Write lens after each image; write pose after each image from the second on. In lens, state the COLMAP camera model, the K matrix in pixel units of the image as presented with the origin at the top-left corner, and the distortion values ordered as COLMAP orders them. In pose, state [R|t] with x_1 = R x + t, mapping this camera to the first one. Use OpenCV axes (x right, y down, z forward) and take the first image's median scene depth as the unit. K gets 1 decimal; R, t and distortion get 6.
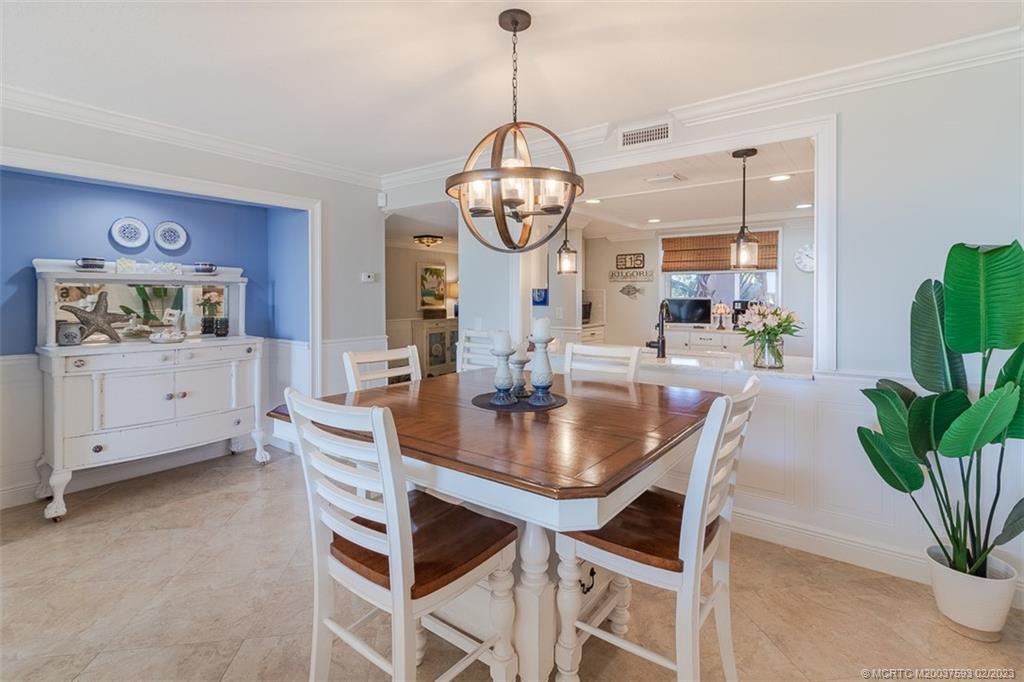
lens RADIAL K [[485.6, 0, 522.0], [0, 485.6, 298.1], [0, 0, 1]] dist [-0.016335, 0.001351]
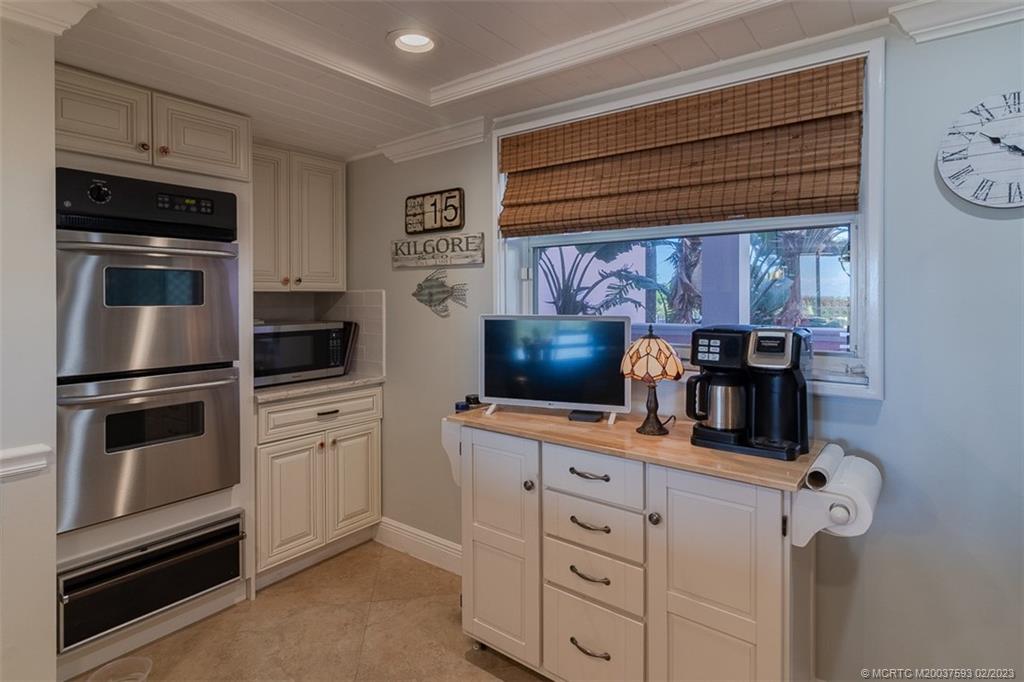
lens RADIAL K [[532.4, 0, 523.8], [0, 532.4, 300.8], [0, 0, 1]] dist [-0.000830, 0.000809]
pose [[0.999971, -0.006866, -0.003431, 0.301306], [0.006849, 0.999963, -0.005187, -0.007012], [0.003466, 0.005164, 0.999981, 0.620839]]
